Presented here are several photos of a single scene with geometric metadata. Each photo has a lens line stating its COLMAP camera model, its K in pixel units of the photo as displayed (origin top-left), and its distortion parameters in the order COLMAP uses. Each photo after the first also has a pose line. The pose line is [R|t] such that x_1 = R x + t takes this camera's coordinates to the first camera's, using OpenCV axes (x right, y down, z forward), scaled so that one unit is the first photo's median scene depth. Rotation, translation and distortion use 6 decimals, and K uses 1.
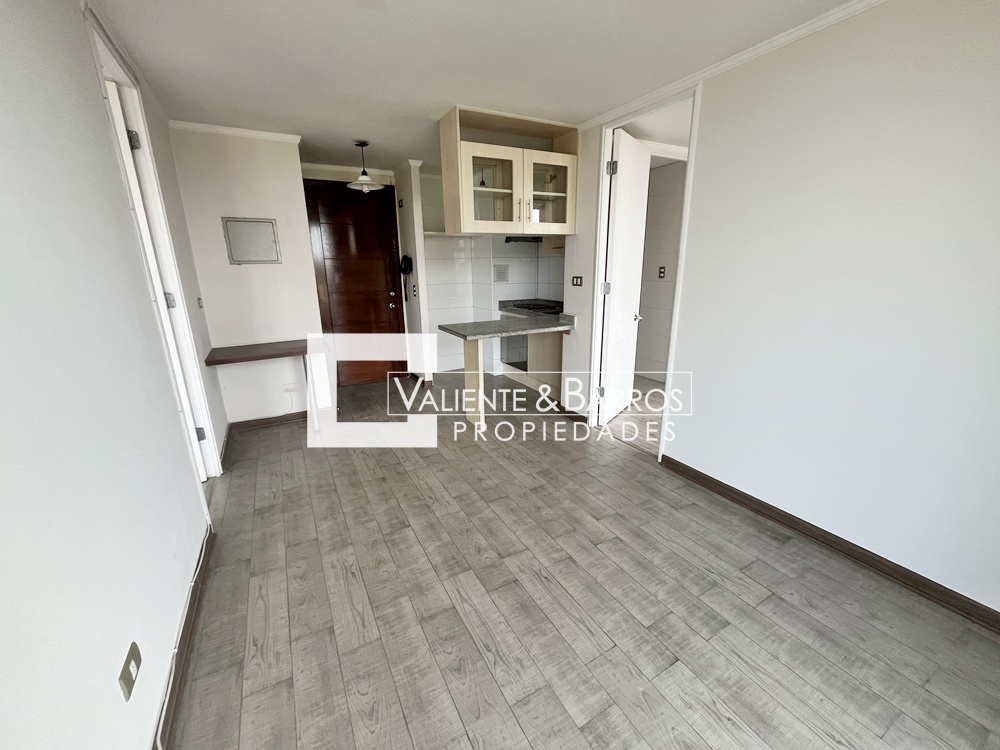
lens RADIAL K [[402.0, 0, 499.9], [0, 402.0, 376.1], [0, 0, 1]] dist [-0.002233, -0.000381]
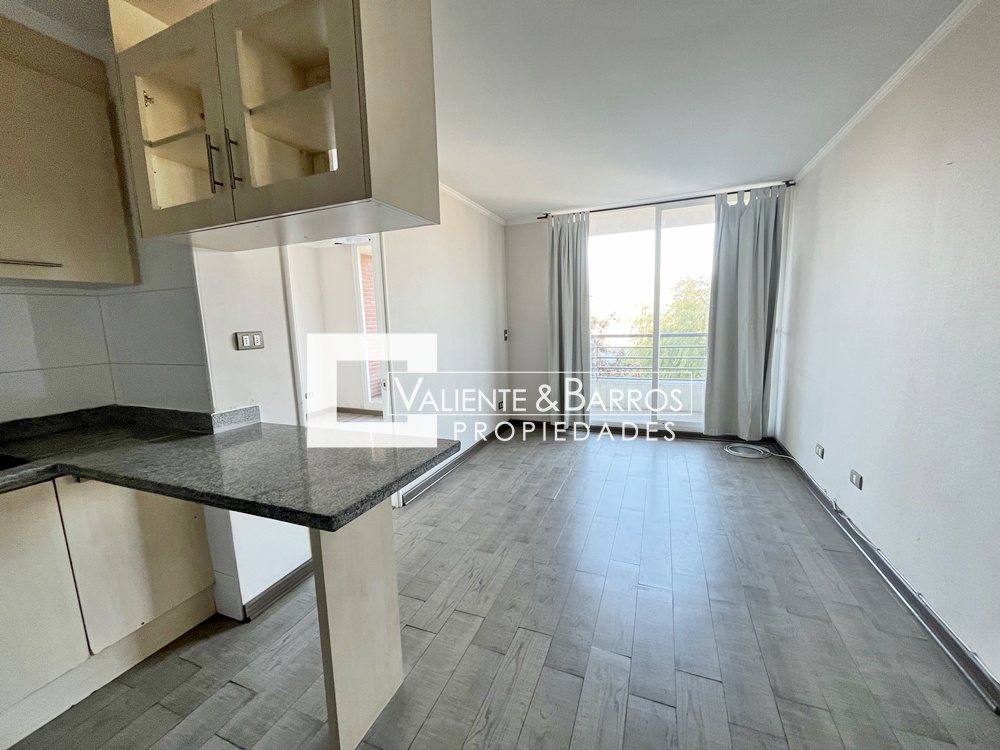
lens RADIAL K [[402.0, 0, 497.6], [0, 402.0, 375.5], [0, 0, 1]] dist [-0.002233, -0.000381]
pose [[-0.625392, -0.075368, 0.776662, -0.663377], [0.247695, 0.924673, 0.289182, -0.414649], [-0.739954, 0.373228, -0.559615, 1.671237]]
